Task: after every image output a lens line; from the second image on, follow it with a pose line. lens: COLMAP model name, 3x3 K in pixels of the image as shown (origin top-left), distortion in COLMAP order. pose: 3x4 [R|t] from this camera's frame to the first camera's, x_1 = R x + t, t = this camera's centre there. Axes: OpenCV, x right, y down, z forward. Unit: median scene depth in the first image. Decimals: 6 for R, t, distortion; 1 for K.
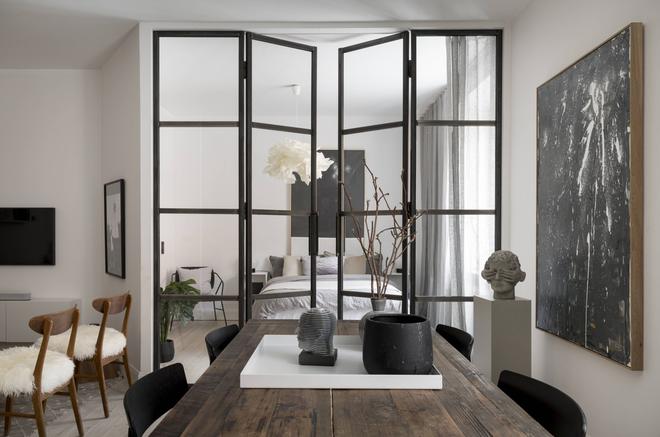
lens RADIAL K [[531.2, 0, 324.1], [0, 531.2, 235.7], [0, 0, 1]] dist [-0.031548, -0.001556]
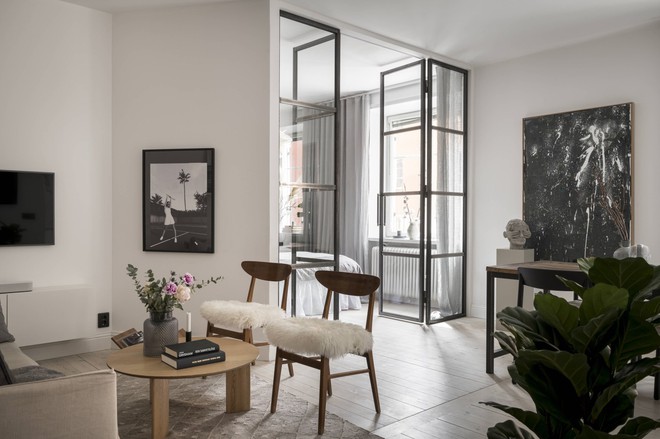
lens RADIAL K [[531.2, 0, 327.6], [0, 531.2, 215.9], [0, 0, 1]] dist [-0.031548, -0.001556]
pose [[0.750139, 0.001612, 0.661278, -1.354962], [0.001380, 0.999991, -0.004003, 0.028820], [-0.661279, 0.003915, 0.750130, 0.225250]]
